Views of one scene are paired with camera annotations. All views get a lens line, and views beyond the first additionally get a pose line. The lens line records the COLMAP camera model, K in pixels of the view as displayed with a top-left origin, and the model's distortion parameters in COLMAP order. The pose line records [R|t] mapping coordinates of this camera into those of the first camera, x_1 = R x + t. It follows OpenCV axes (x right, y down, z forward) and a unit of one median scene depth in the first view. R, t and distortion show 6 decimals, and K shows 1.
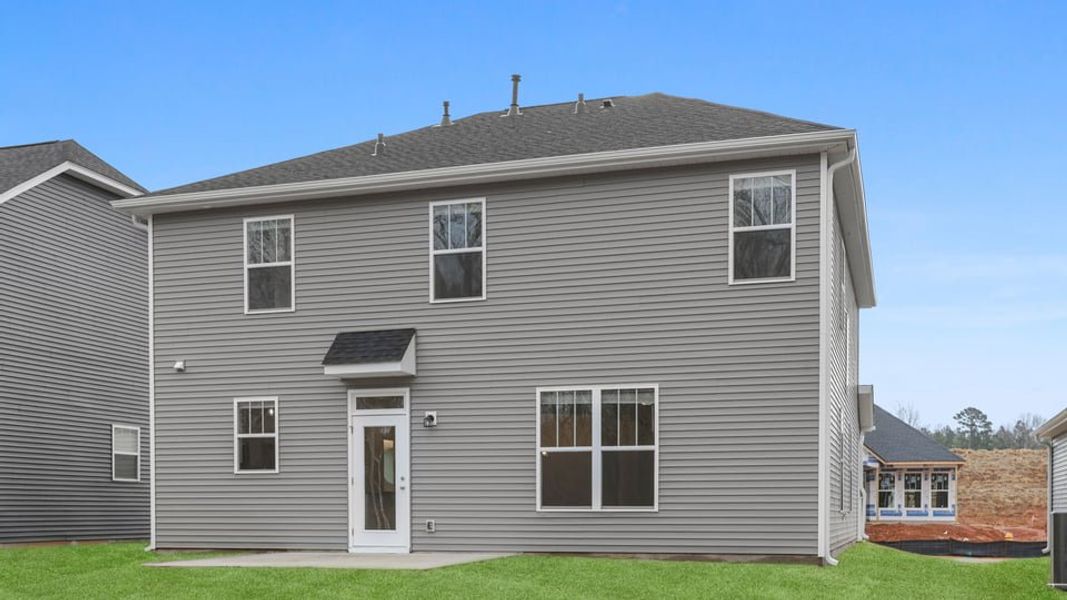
lens RADIAL K [[1117.6, 0, 533.5], [0, 1117.6, 300.0], [0, 0, 1]] dist [0.022041, 0.005738]
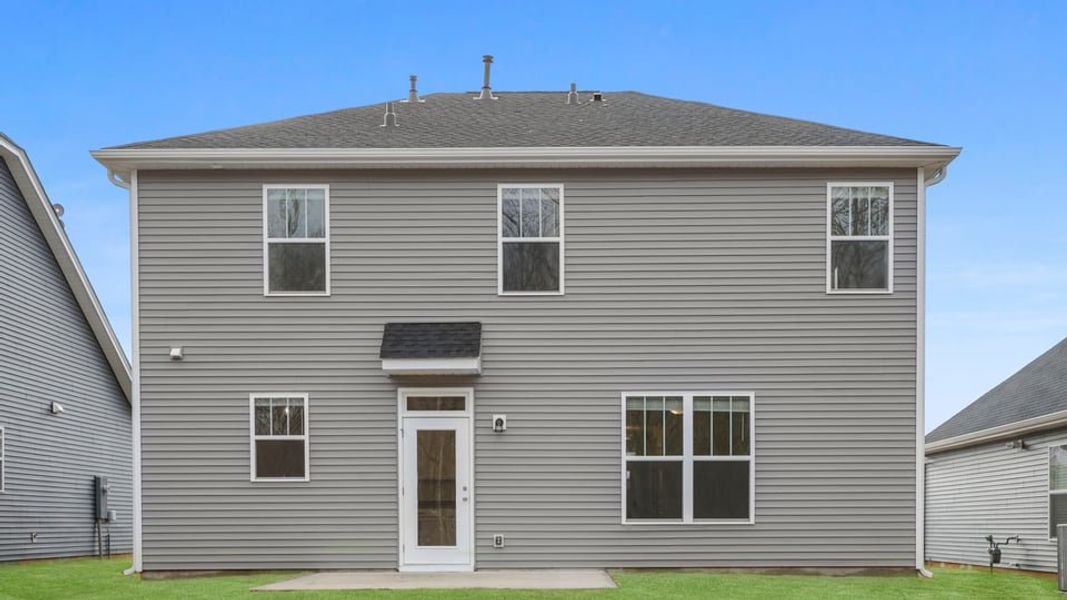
lens RADIAL K [[1138.7, 0, 533.5], [0, 1138.7, 314.3], [0, 0, 1]] dist [0.024075, 0.027643]
pose [[0.952597, 0.051196, 0.299898, -0.343890], [-0.052539, 0.998612, -0.003589, 0.020213], [-0.299665, -0.012337, 0.953965, 0.111428]]
